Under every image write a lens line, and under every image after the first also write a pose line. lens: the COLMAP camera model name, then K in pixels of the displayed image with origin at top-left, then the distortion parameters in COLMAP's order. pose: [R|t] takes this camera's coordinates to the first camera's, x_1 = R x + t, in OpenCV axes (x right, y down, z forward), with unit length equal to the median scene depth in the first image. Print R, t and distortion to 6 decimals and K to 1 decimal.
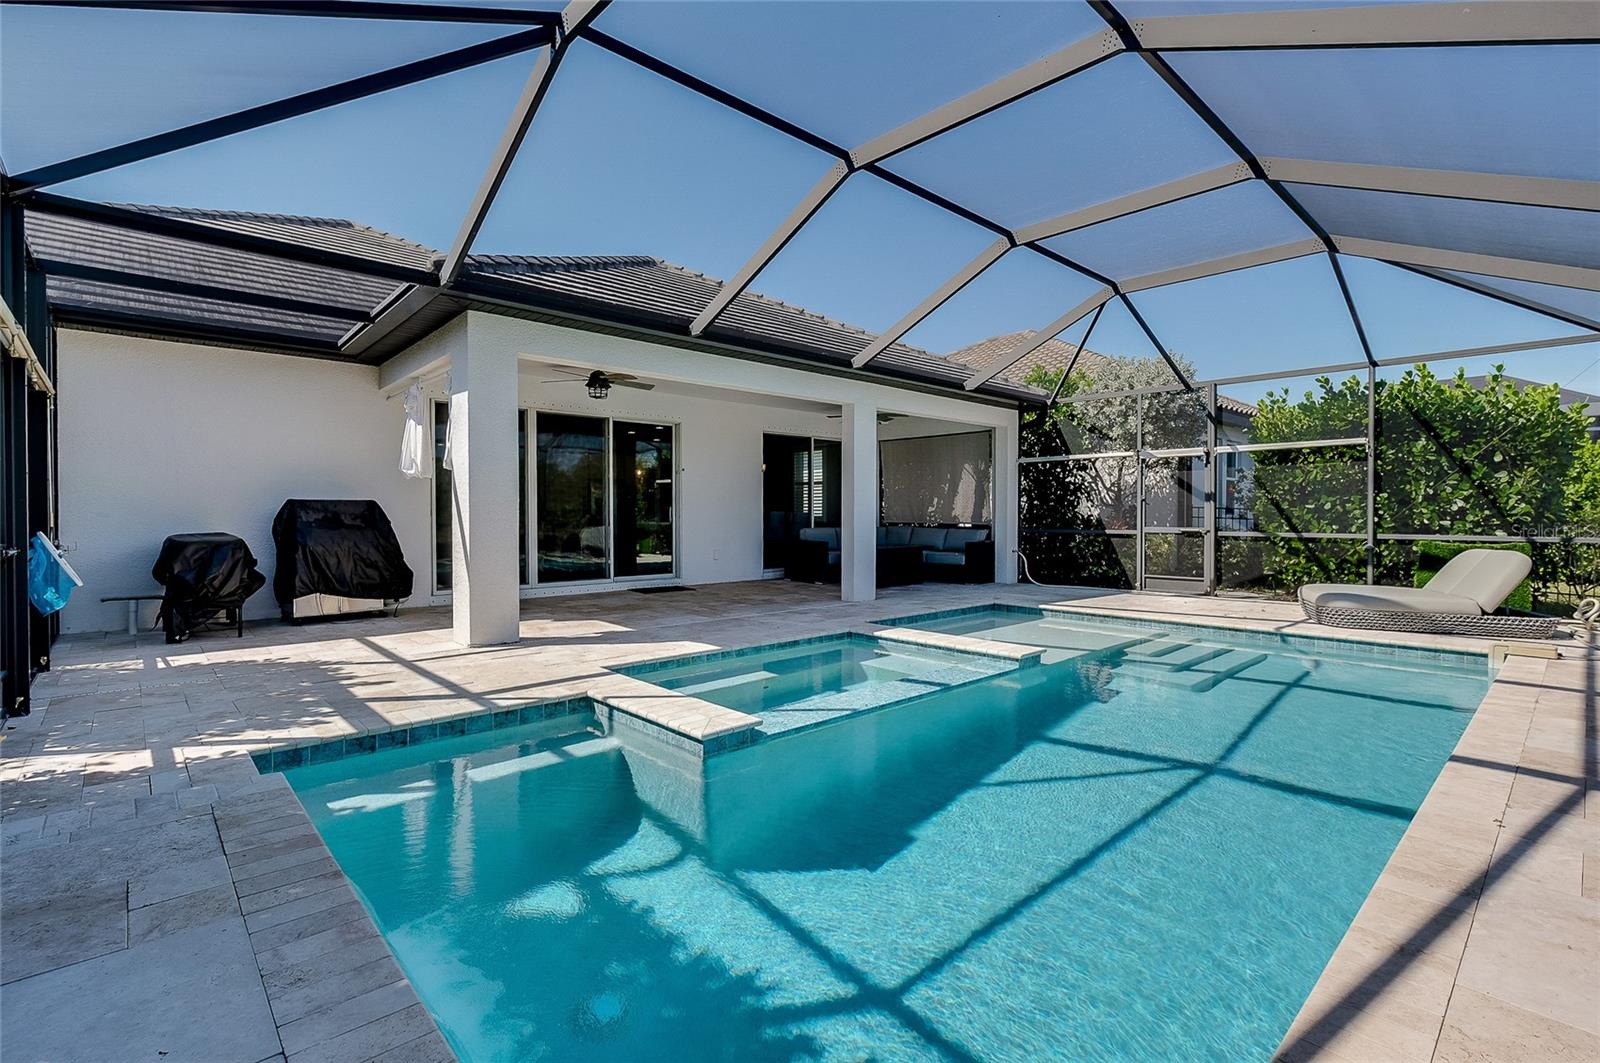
lens RADIAL K [[725.3, 0, 801.2], [0, 725.3, 531.2], [0, 0, 1]] dist [0.004528, 0.000462]
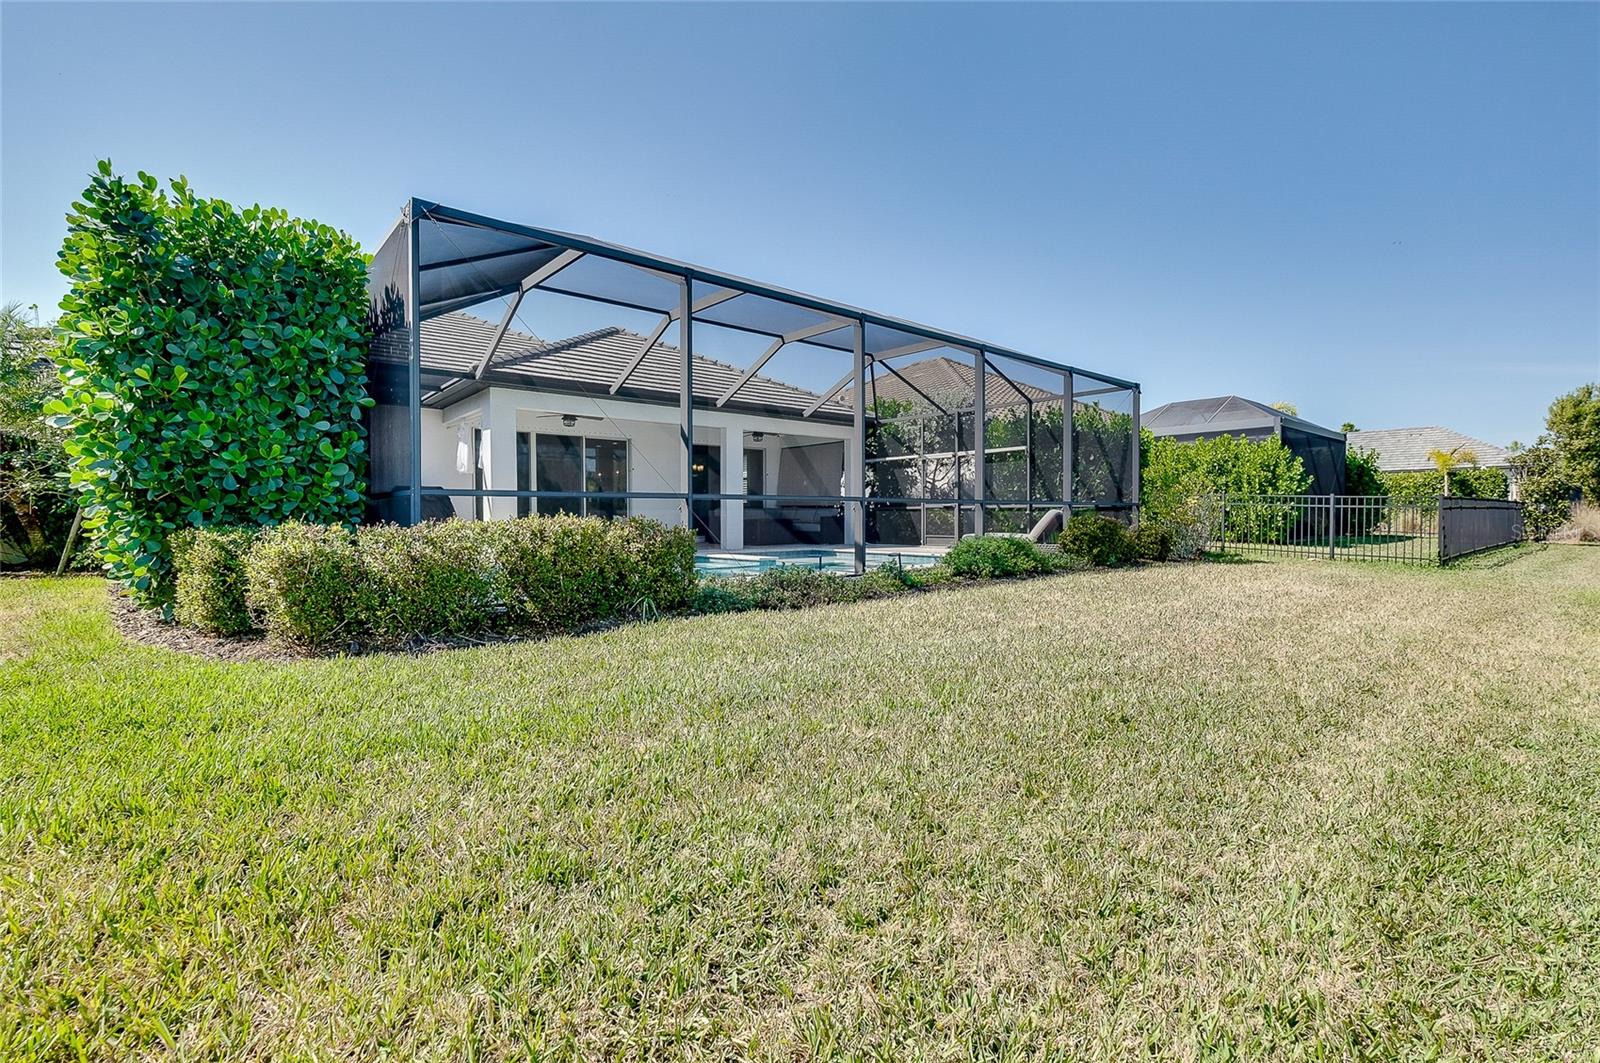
lens RADIAL K [[725.3, 0, 799.4], [0, 725.3, 527.4], [0, 0, 1]] dist [0.004528, 0.000462]
pose [[0.998426, -0.000516, -0.056085, 0.364752], [0.000248, 0.999989, -0.004780, 0.064160], [0.056086, 0.004758, 0.998415, -0.683828]]
